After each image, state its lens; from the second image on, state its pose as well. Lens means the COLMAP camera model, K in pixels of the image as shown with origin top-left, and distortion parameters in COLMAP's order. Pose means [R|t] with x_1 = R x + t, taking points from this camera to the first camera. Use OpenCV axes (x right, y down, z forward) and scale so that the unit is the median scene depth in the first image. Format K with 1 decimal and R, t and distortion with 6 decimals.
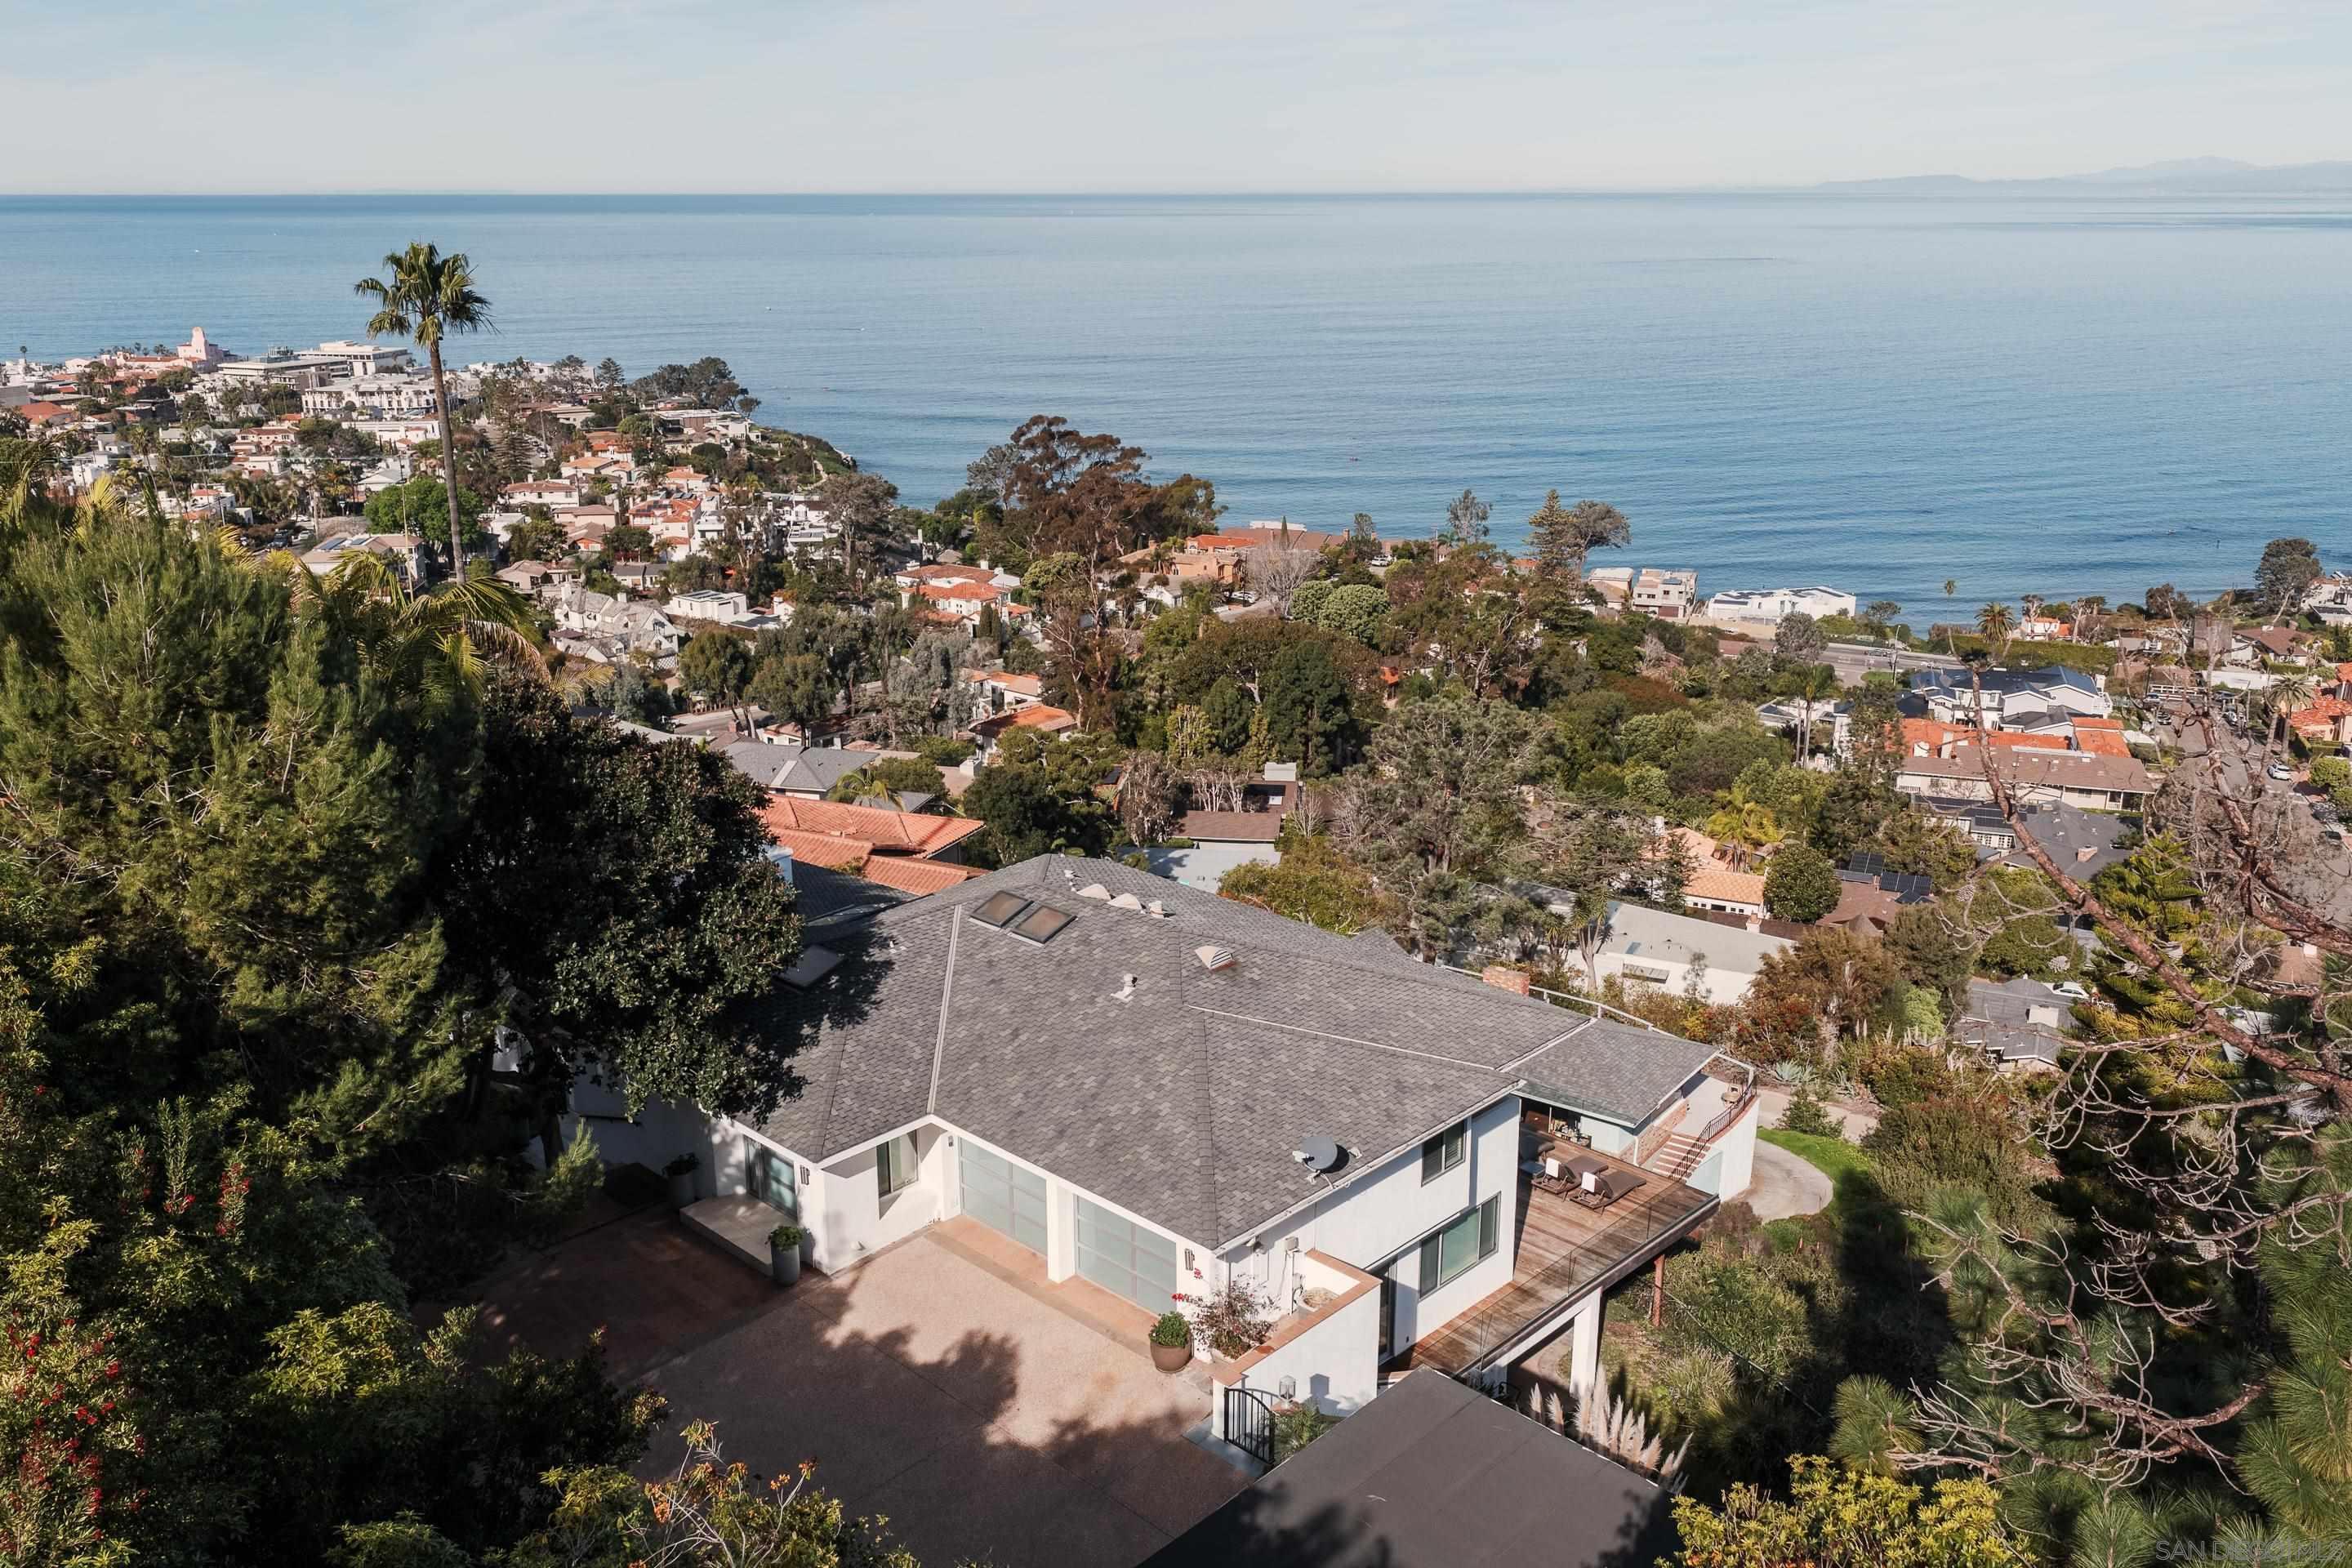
lens RADIAL K [[1899.2, 0, 1176.0], [0, 1899.2, 784.0], [0, 0, 1]] dist [0.003616, -0.007108]
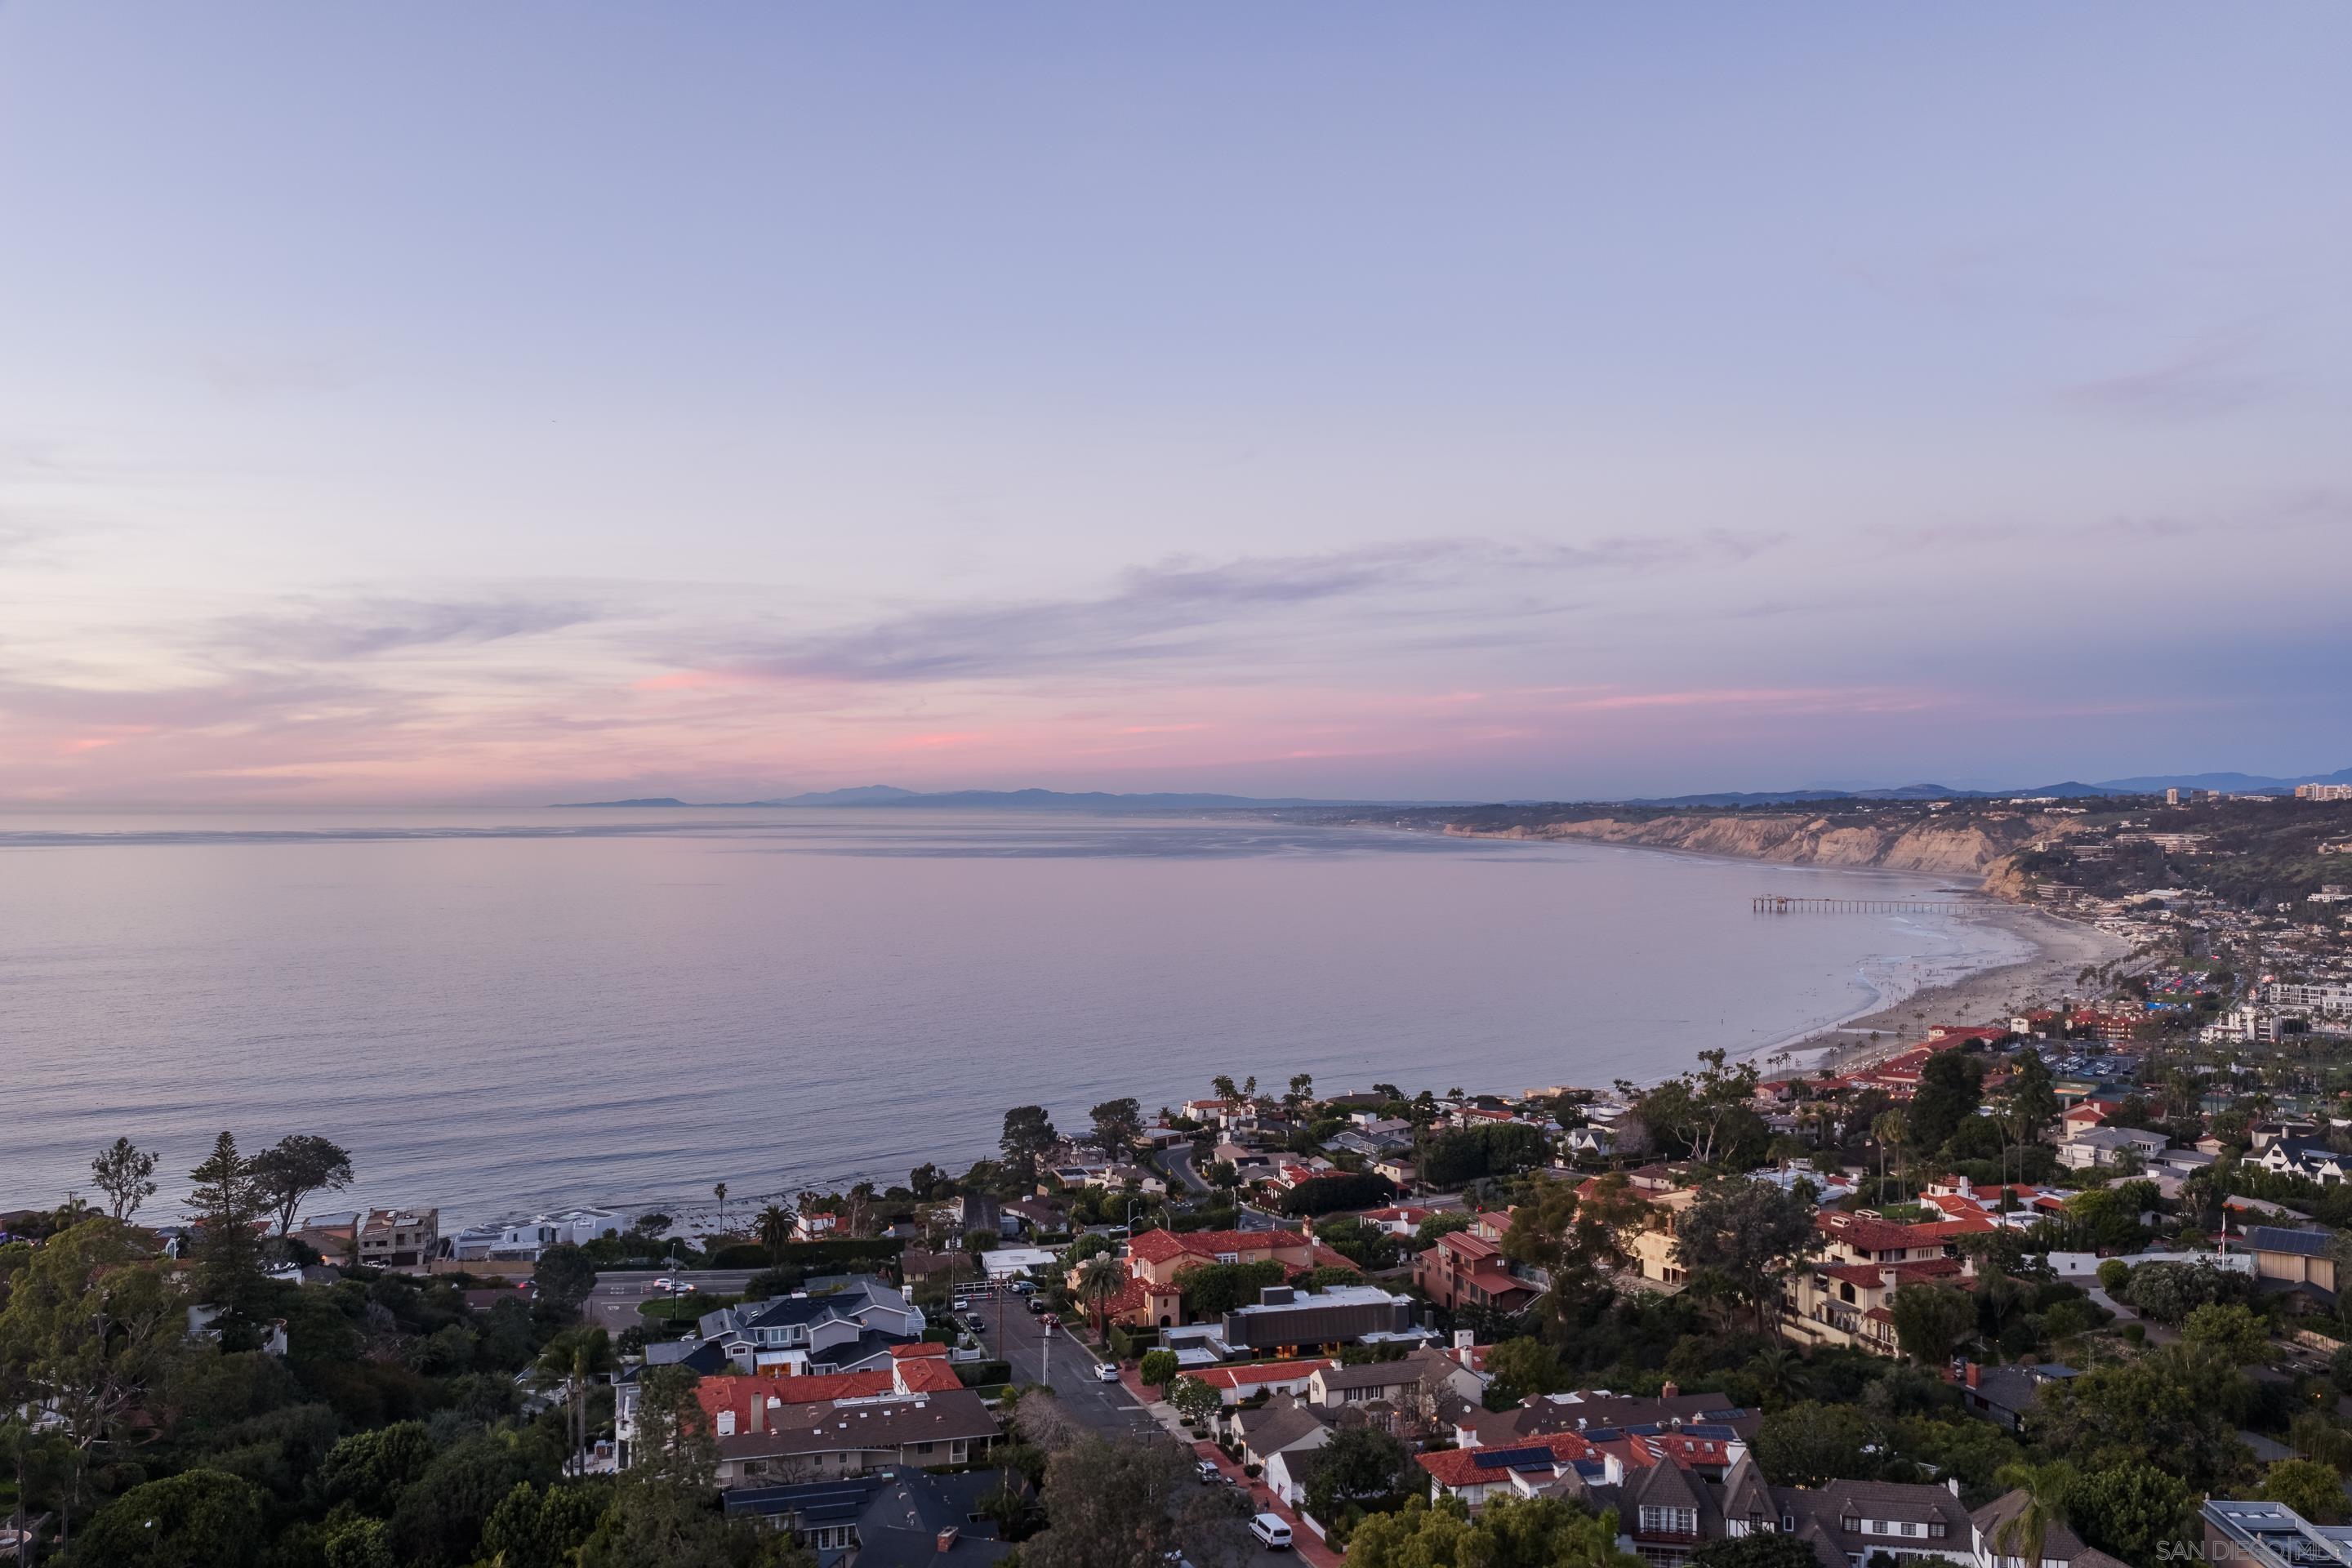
lens RADIAL K [[1899.2, 0, 1176.0], [0, 1899.2, 784.0], [0, 0, 1]] dist [0.003616, -0.007108]
pose [[0.806703, 0.012989, 0.590814, 0.049140], [0.171481, 0.951597, -0.255063, -0.024371], [-0.565530, 0.307073, 0.765429, 0.140377]]
